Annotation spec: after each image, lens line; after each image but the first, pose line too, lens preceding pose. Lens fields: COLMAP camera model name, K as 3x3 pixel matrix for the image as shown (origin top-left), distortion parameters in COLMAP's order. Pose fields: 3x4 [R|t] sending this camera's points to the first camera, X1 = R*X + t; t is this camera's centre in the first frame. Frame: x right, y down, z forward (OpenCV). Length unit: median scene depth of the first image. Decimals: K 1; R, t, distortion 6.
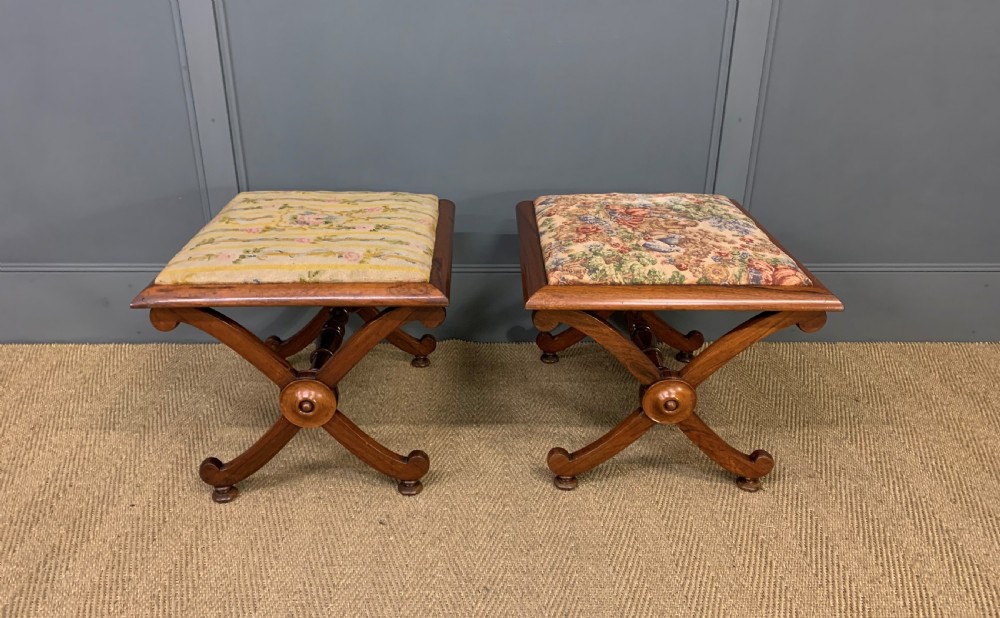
lens RADIAL K [[749.1, 0, 471.5], [0, 749.1, 380.6], [0, 0, 1]] dist [0.008333, -0.002108]
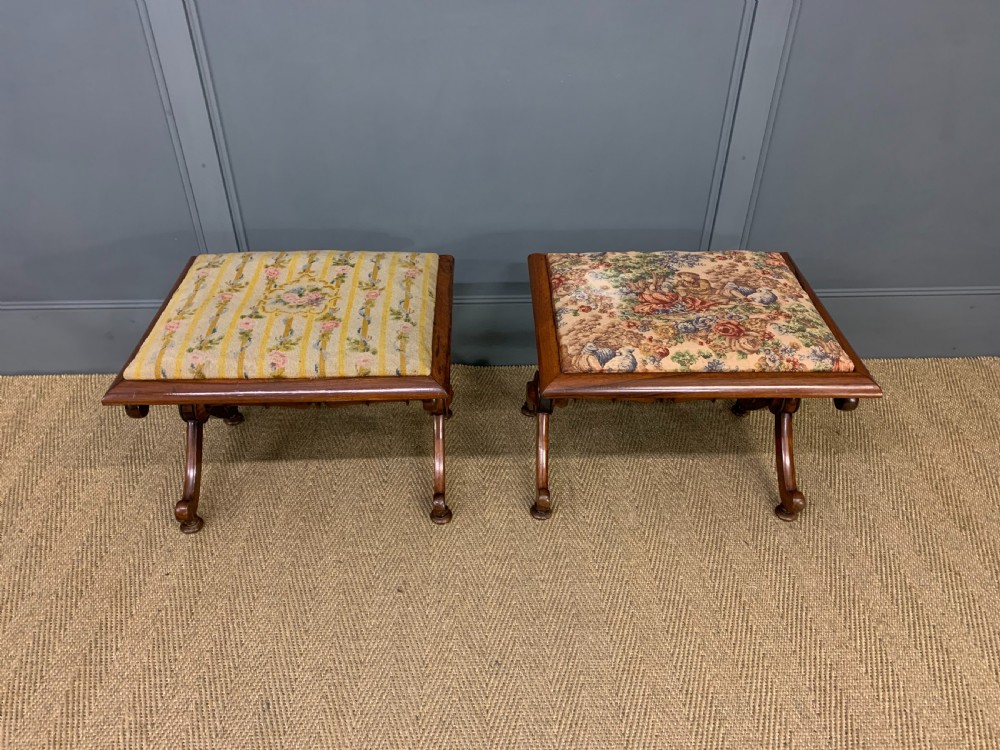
lens RADIAL K [[725.1, 0, 474.1], [0, 725.1, 419.2], [0, 0, 1]] dist [0.005607, 0.001464]
pose [[0.999618, -0.021636, 0.017220, -0.024306], [0.017726, 0.979332, 0.201479, -0.273154], [-0.021223, -0.201097, 0.979341, 0.011510]]
